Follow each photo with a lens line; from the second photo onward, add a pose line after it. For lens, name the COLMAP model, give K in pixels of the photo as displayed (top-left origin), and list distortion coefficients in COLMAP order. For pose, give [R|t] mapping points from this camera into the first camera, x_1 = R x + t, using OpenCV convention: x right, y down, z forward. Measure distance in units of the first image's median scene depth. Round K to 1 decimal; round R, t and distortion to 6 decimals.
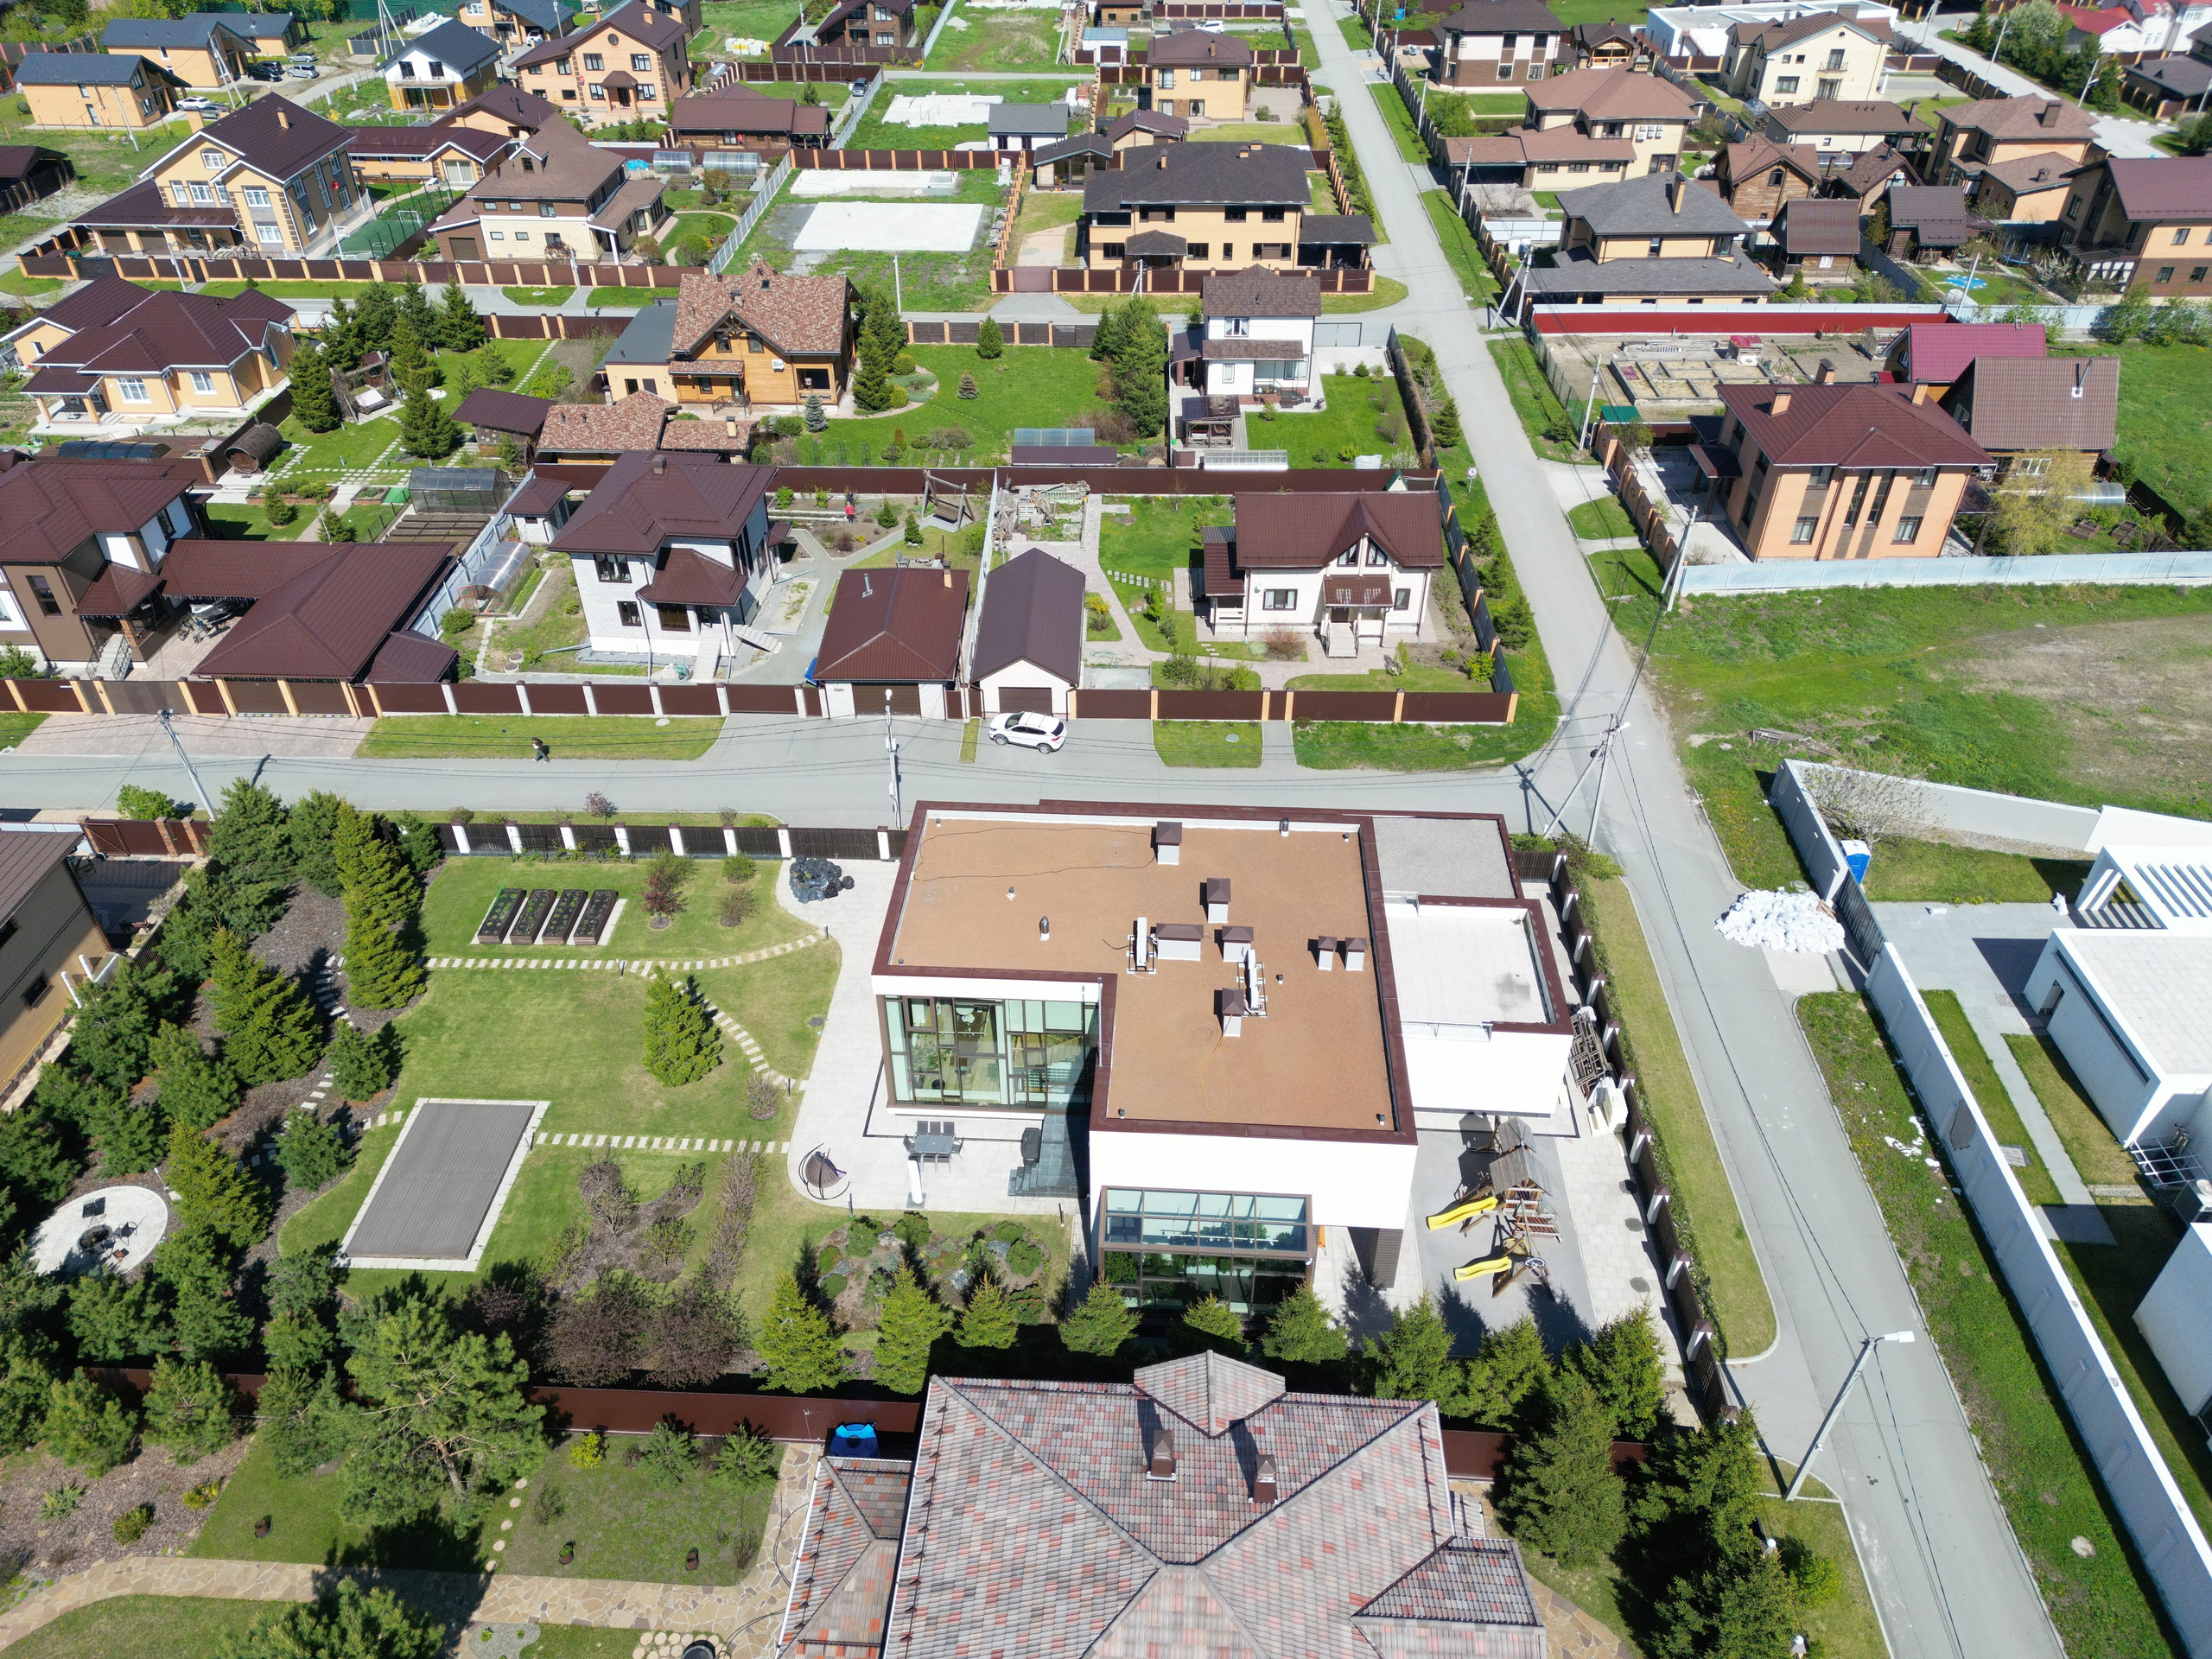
lens RADIAL K [[1540.7, 0, 1106.0], [0, 1540.7, 829.5], [0, 0, 1]] dist [0.085384, -0.082191]
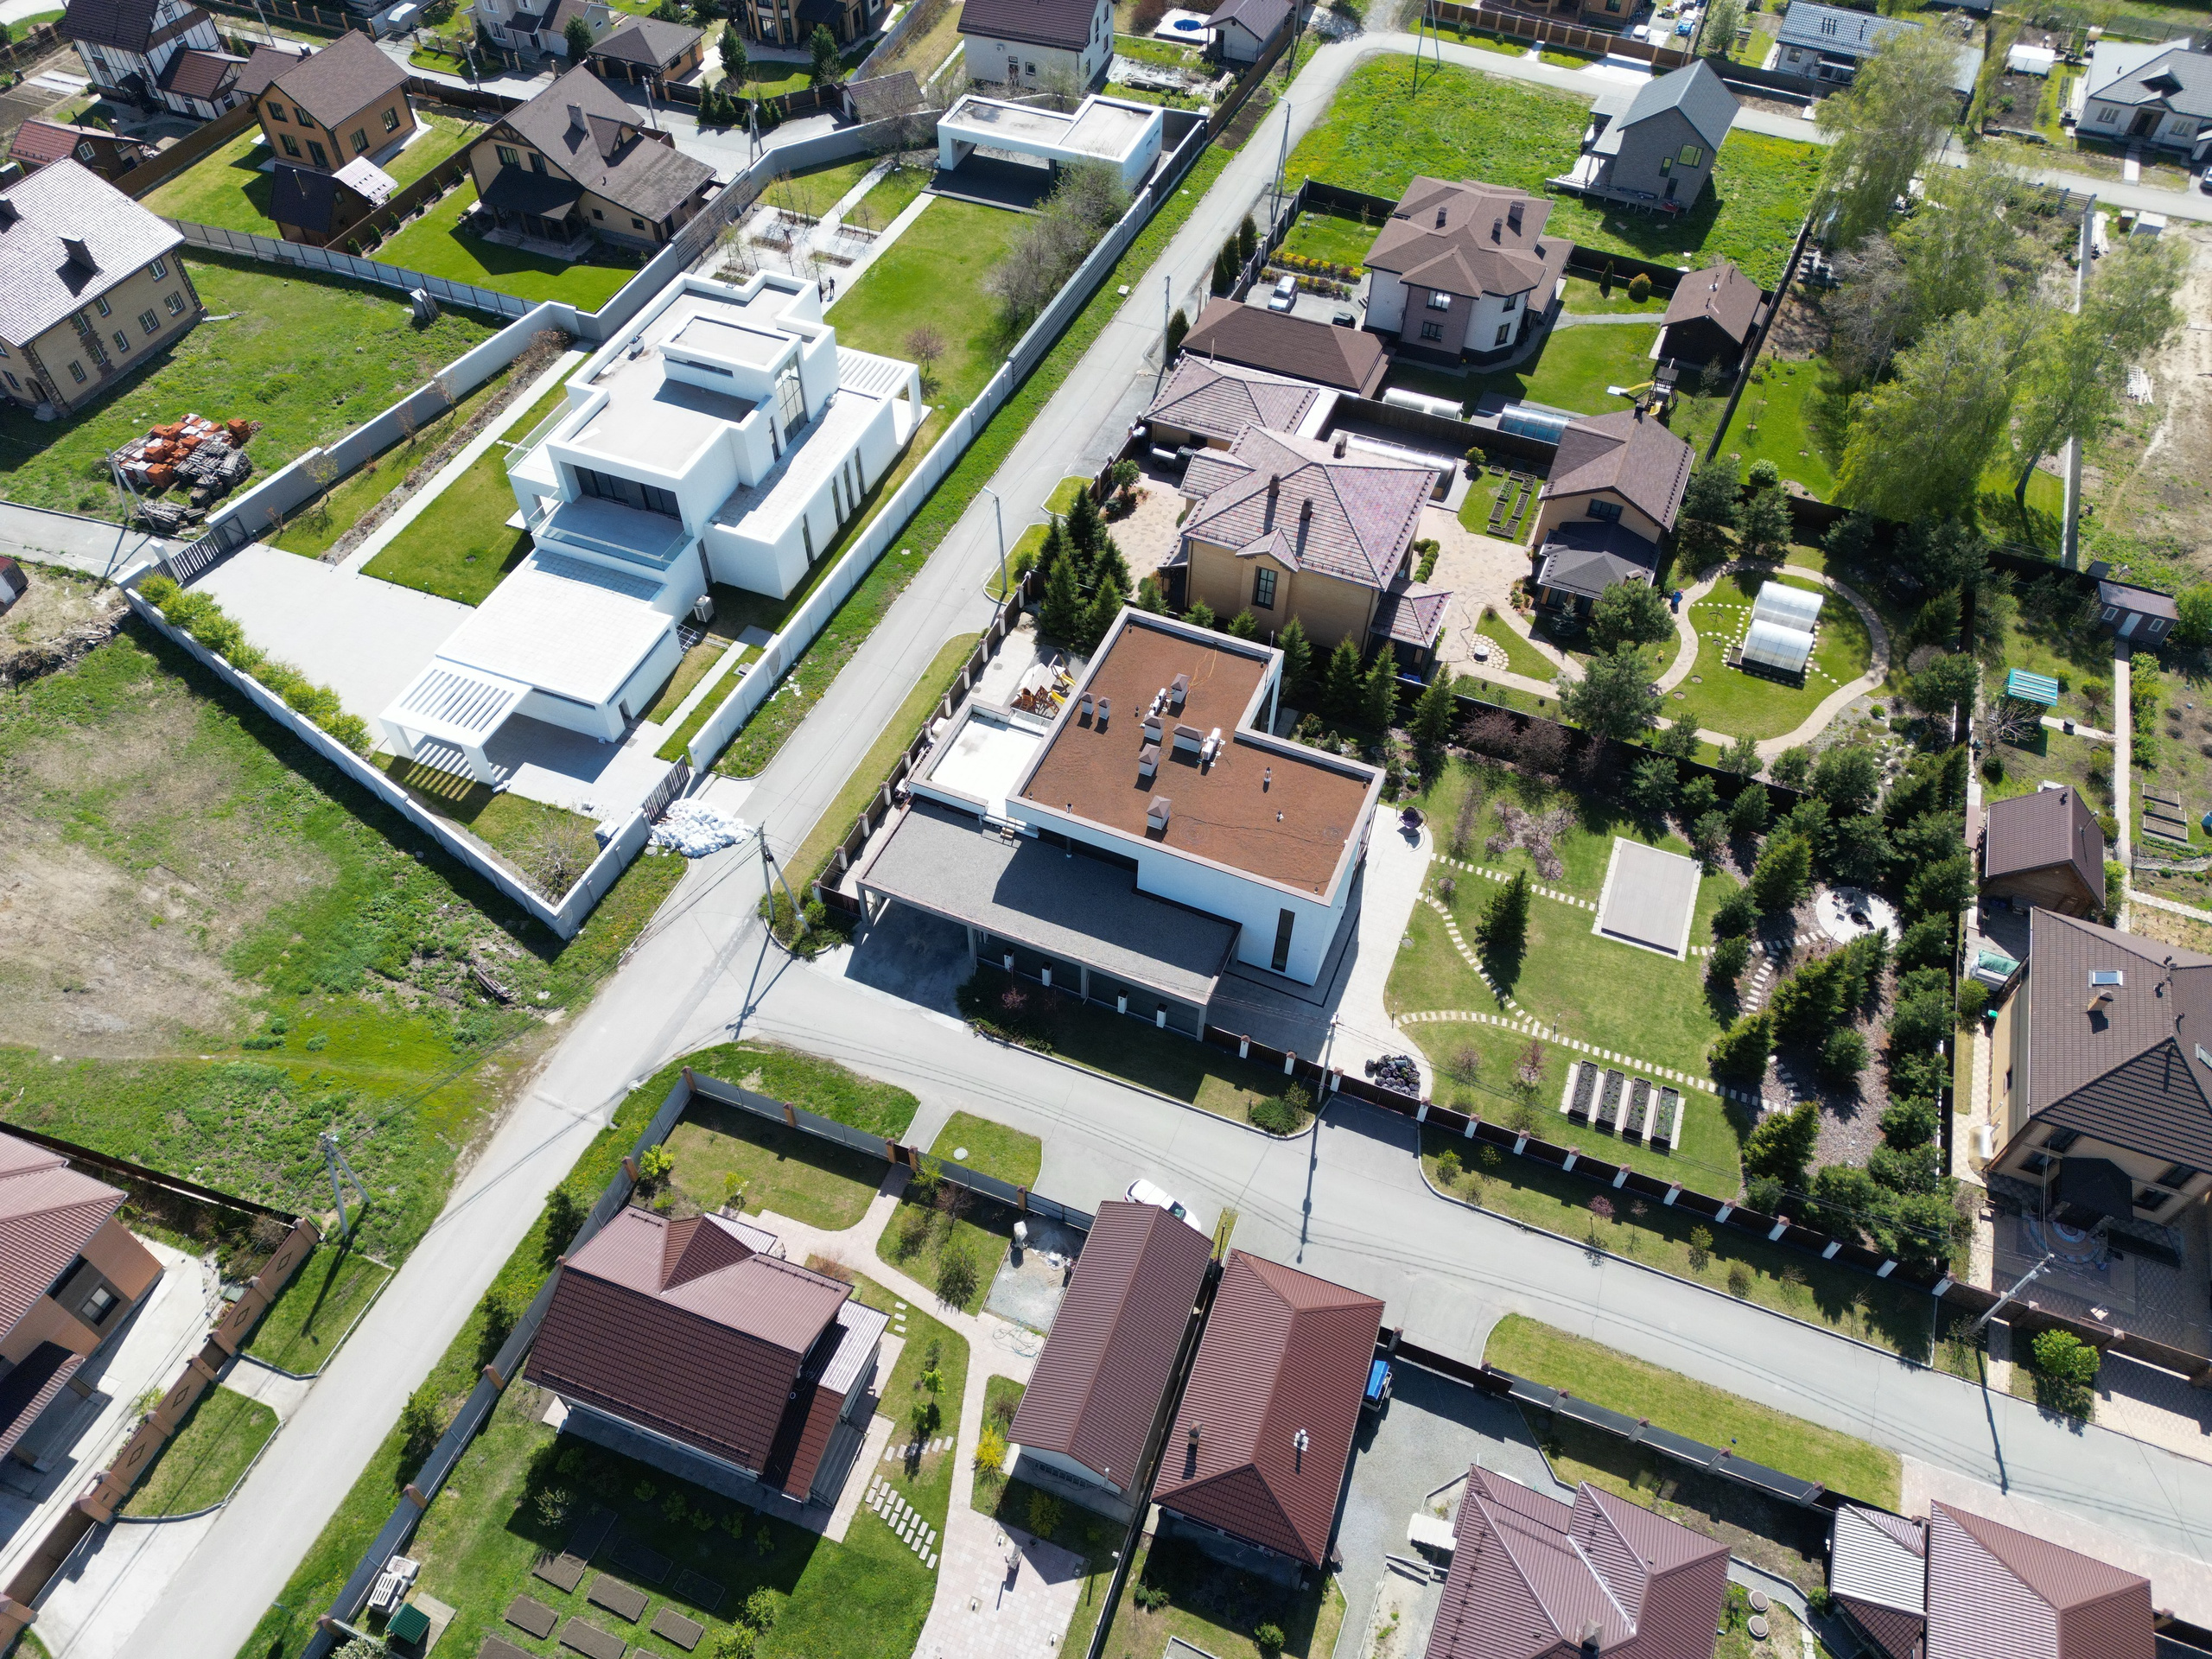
lens RADIAL K [[1540.7, 0, 1106.0], [0, 1540.7, 829.5], [0, 0, 1]] dist [0.085384, -0.082191]
pose [[-0.942714, -0.261338, 0.207350, -0.145927], [0.193146, 0.079207, 0.977968, -0.967207], [-0.272003, 0.961992, -0.024193, 0.763862]]
